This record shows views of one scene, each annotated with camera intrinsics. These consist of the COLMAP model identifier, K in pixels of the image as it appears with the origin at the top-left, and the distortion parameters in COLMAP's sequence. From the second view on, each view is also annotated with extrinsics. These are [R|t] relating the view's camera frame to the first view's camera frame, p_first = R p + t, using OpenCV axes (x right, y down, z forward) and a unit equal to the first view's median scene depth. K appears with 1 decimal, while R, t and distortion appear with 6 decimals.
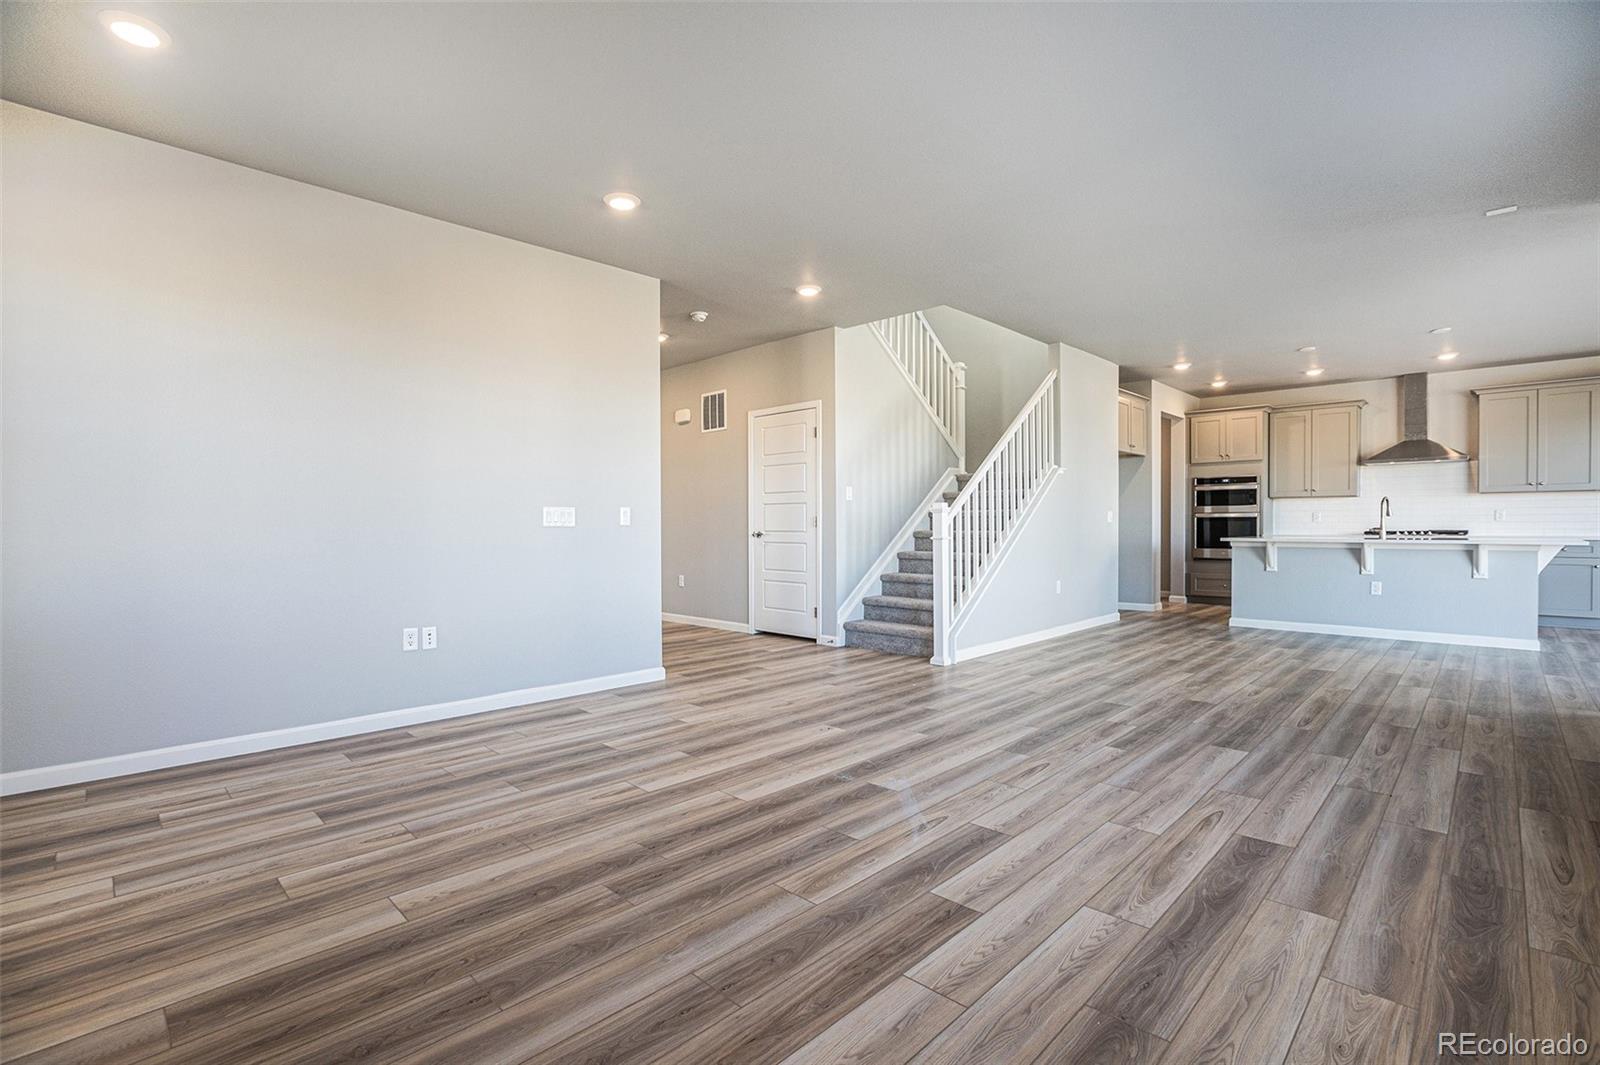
lens RADIAL K [[735.4, 0, 806.1], [0, 735.4, 530.9], [0, 0, 1]] dist [-0.039788, 0.001024]
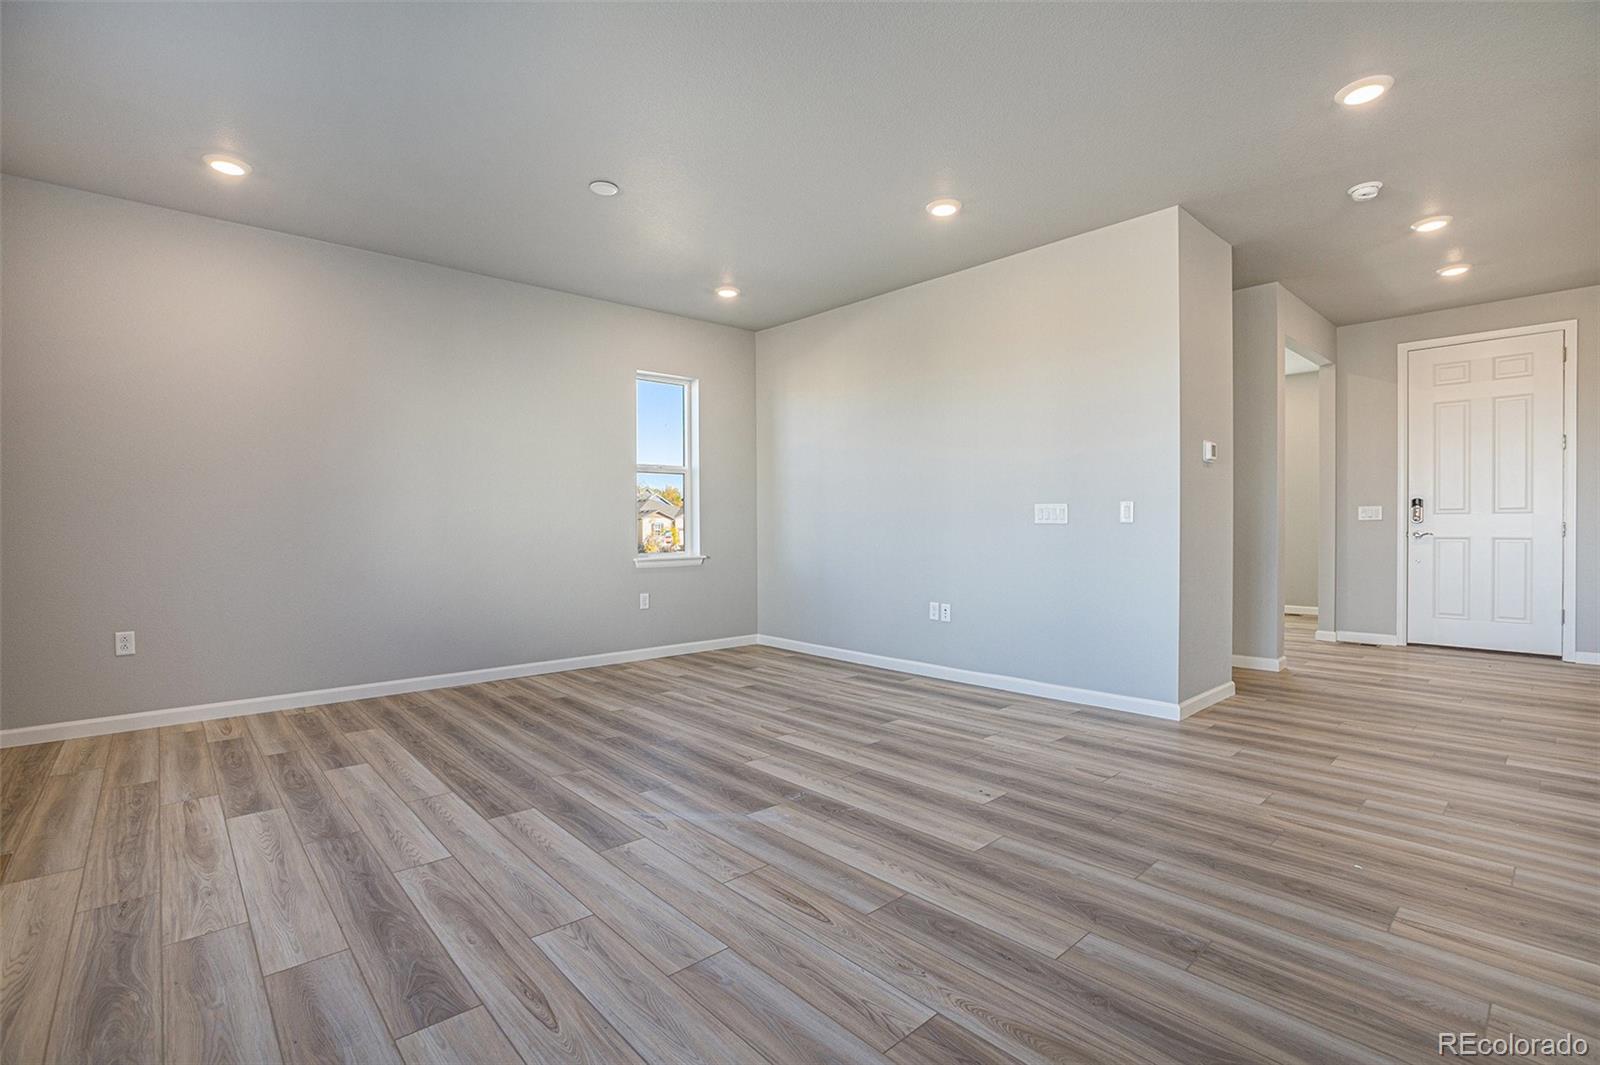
lens RADIAL K [[735.4, 0, 791.1], [0, 735.4, 526.7], [0, 0, 1]] dist [-0.039788, 0.001024]
pose [[-0.083598, 0.002962, -0.996495, 1.024010], [0.001384, 0.999995, 0.002857, -0.007261], [0.996499, -0.001140, -0.083602, 1.125452]]
